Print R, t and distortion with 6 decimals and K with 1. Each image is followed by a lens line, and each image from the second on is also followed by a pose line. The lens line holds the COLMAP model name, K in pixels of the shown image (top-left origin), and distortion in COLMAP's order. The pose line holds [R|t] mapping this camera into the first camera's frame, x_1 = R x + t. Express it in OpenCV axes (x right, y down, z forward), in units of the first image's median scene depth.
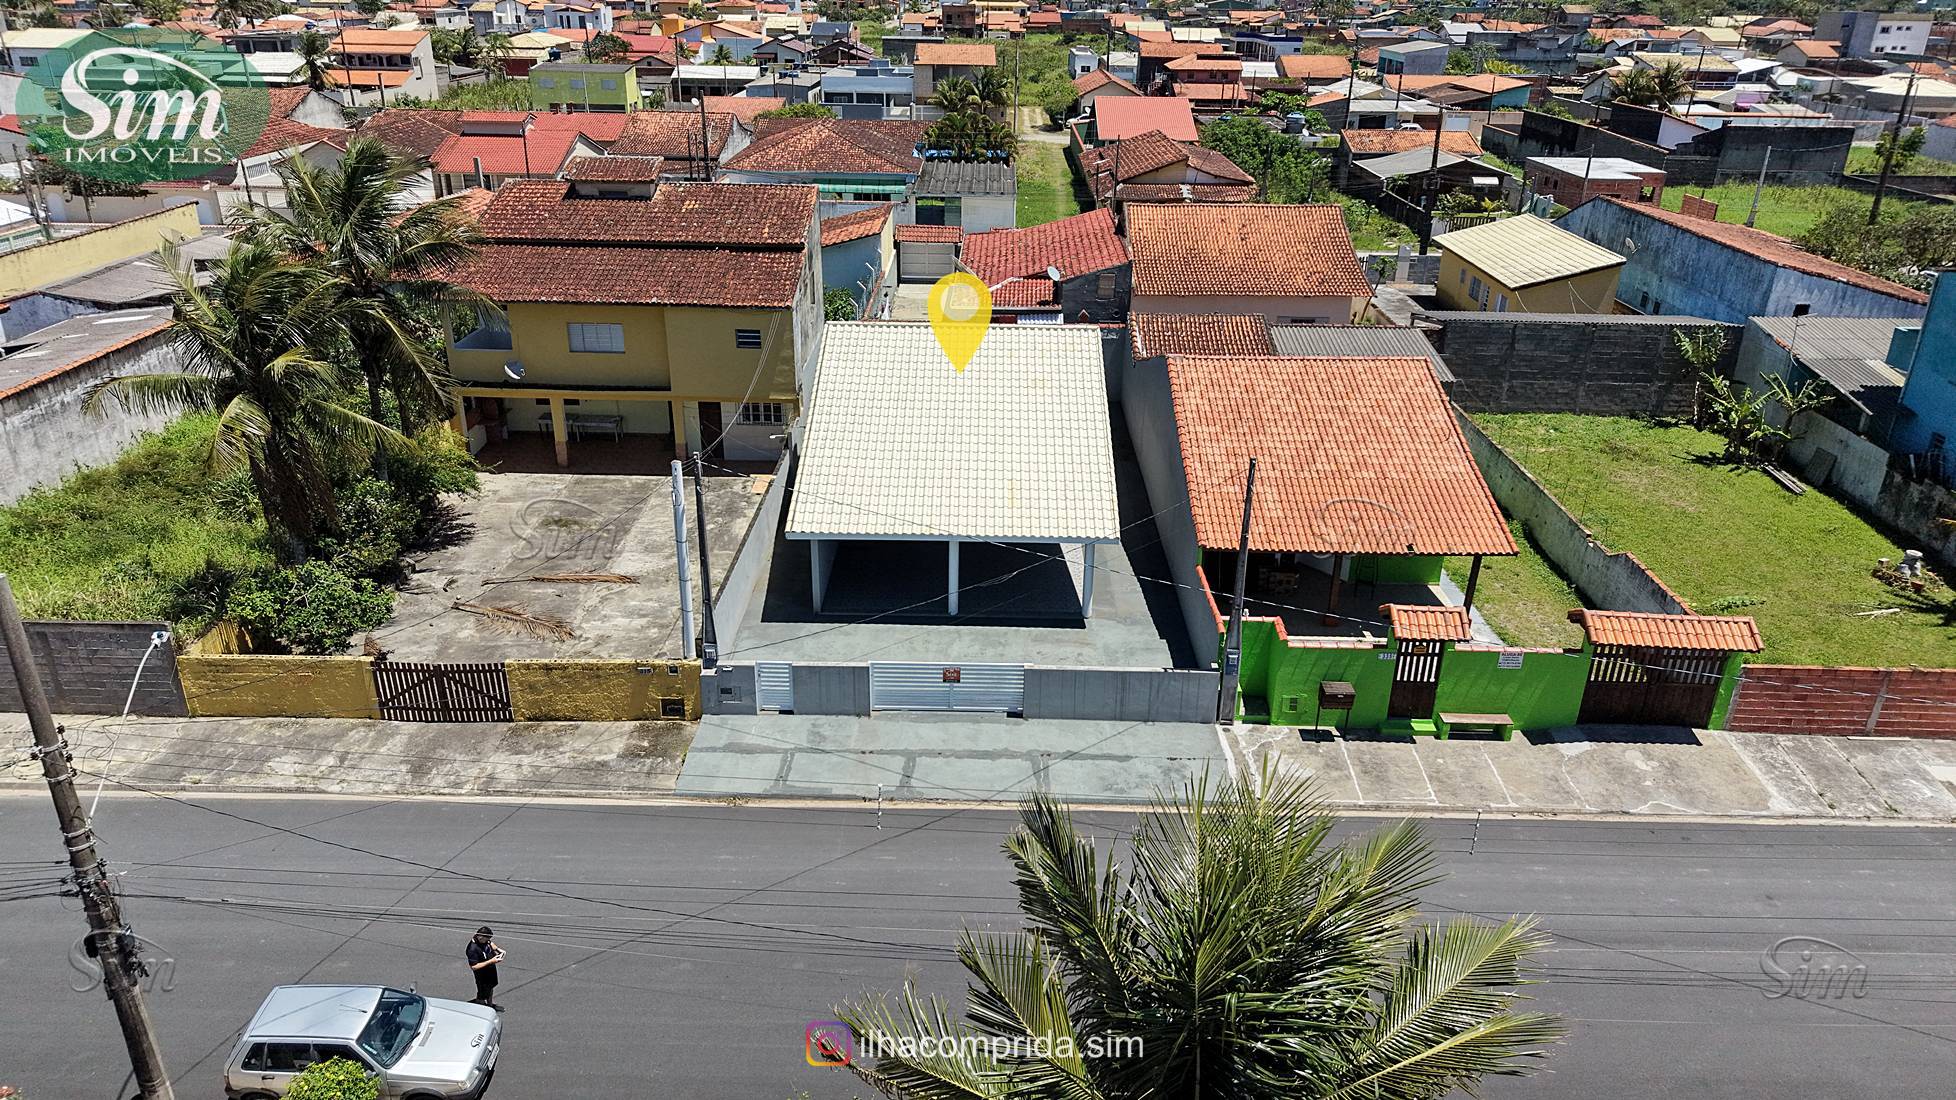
lens RADIAL K [[1333.8, 0, 978.0], [0, 1333.8, 550.0], [0, 0, 1]] dist [0.004906, -0.003693]
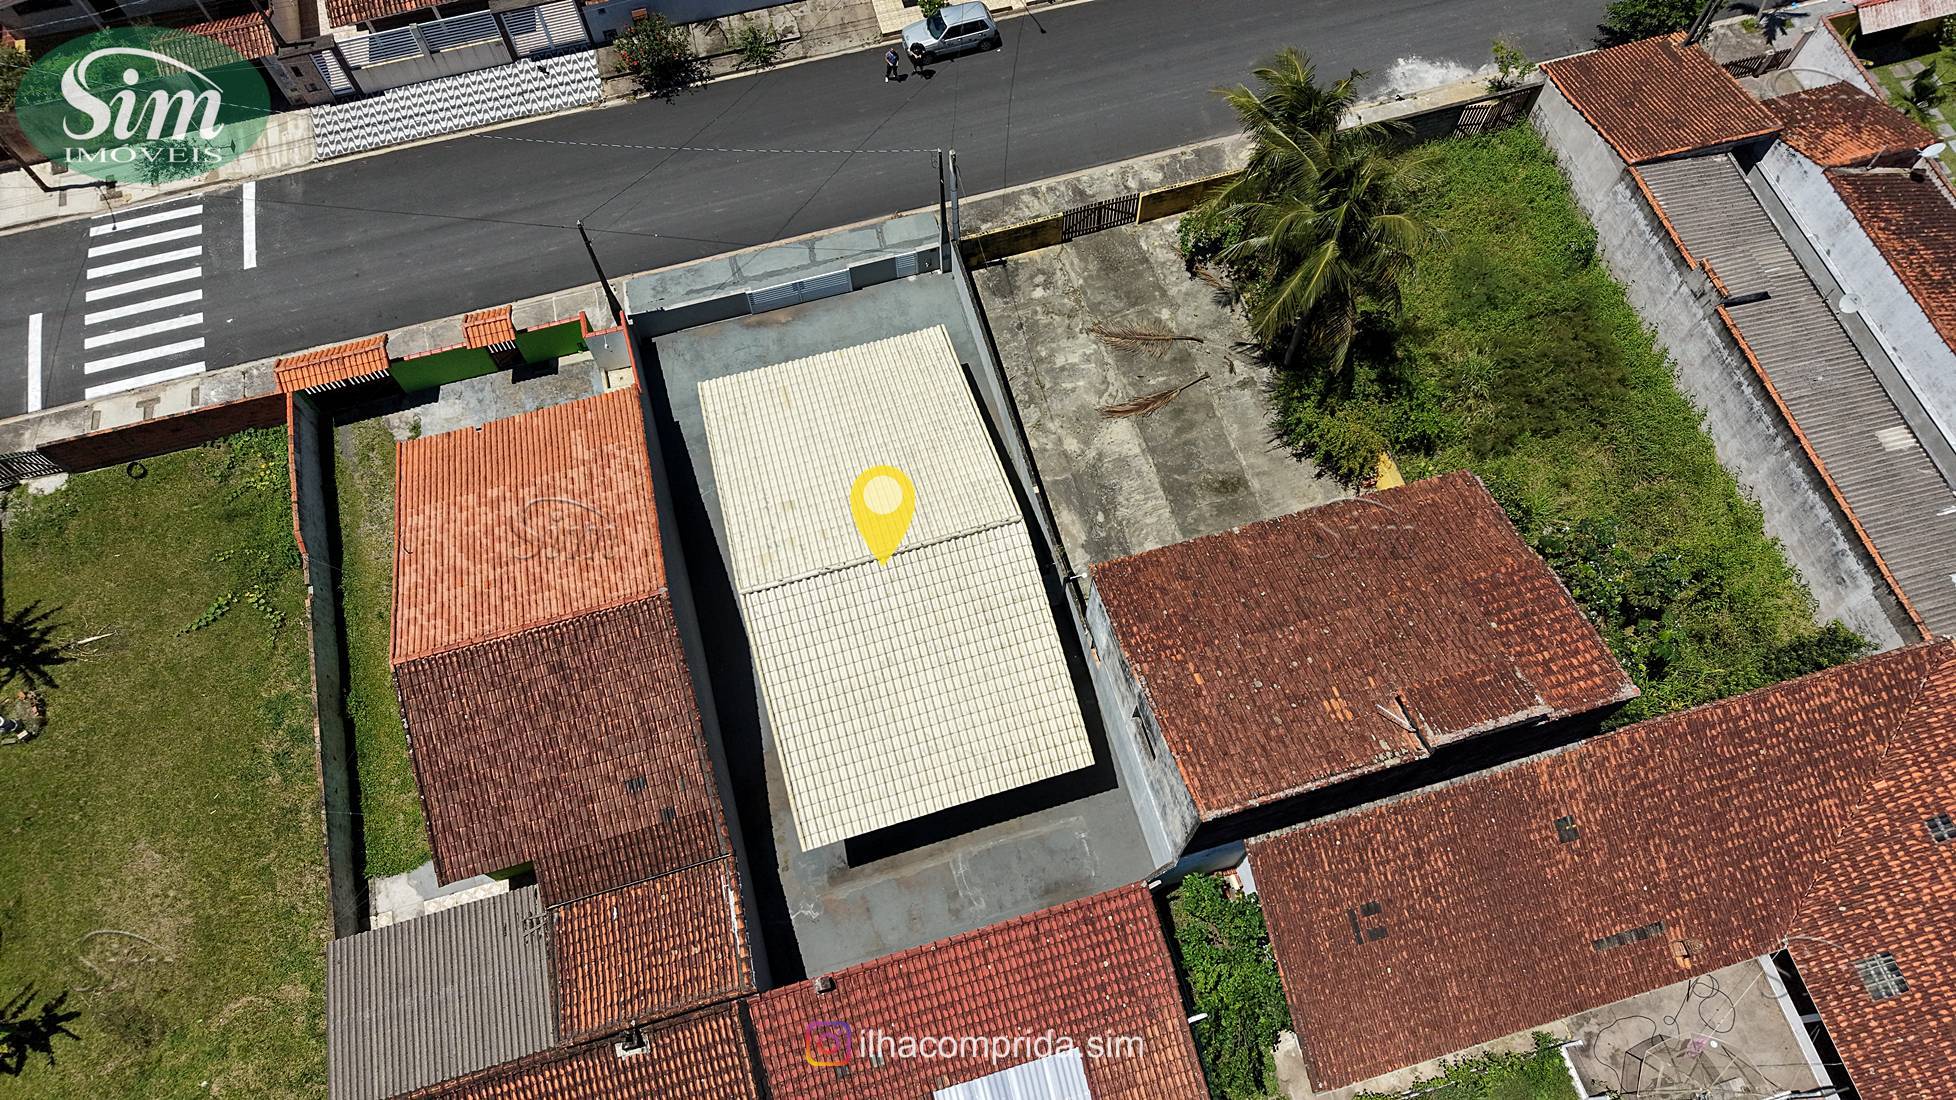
lens RADIAL K [[1333.8, 0, 978.0], [0, 1333.8, 550.0], [0, 0, 1]] dist [0.004906, -0.003693]
pose [[-0.958527, 0.257126, -0.122930, 0.048818], [-0.113991, 0.049446, 0.992251, -1.477469], [0.261212, 0.965112, -0.018085, 1.382656]]
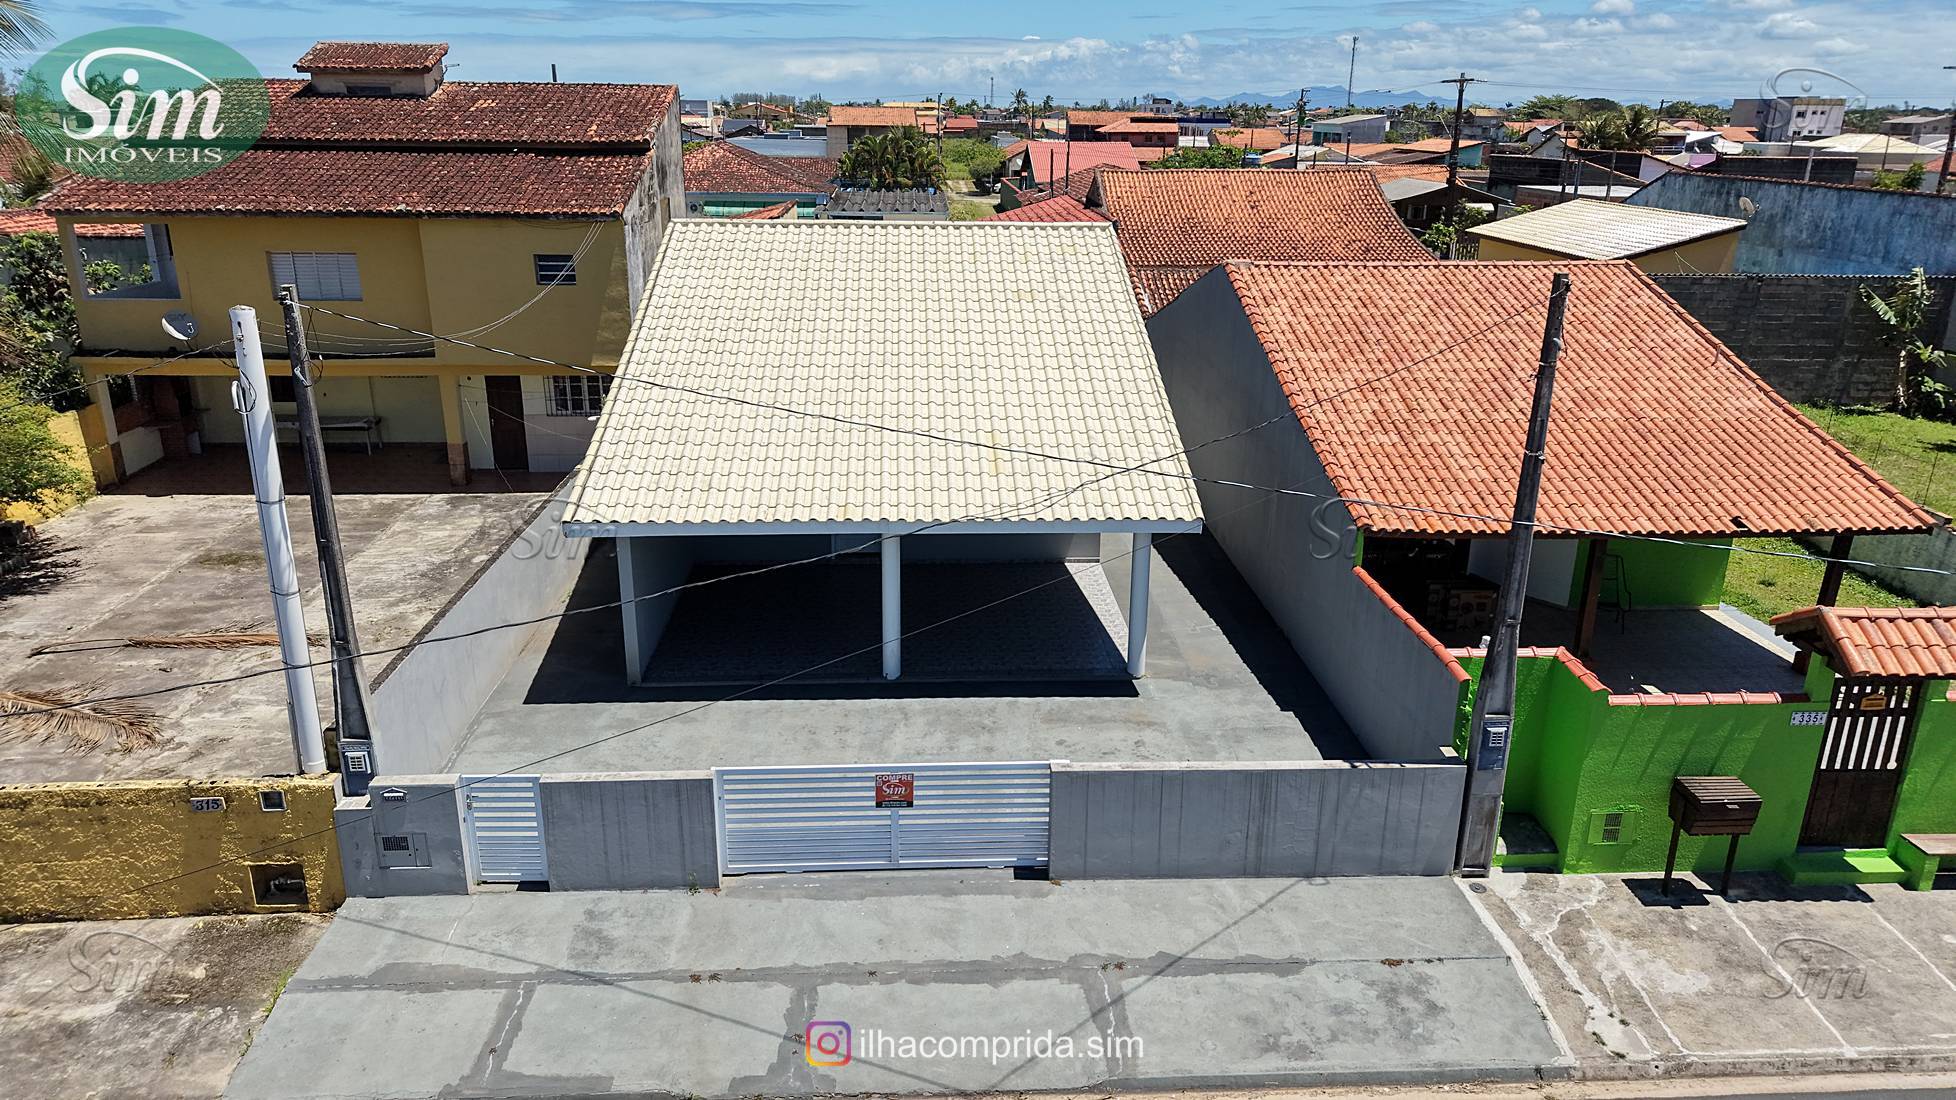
lens RADIAL K [[1342.9, 0, 979.3], [0, 1342.9, 546.0], [0, 0, 1]] dist [-0.009844, -0.003988]
pose [[0.998090, -0.024293, 0.056803, -0.014471], [0.029383, 0.995457, -0.090562, 0.051746], [-0.054345, 0.092058, 0.994270, 0.523814]]
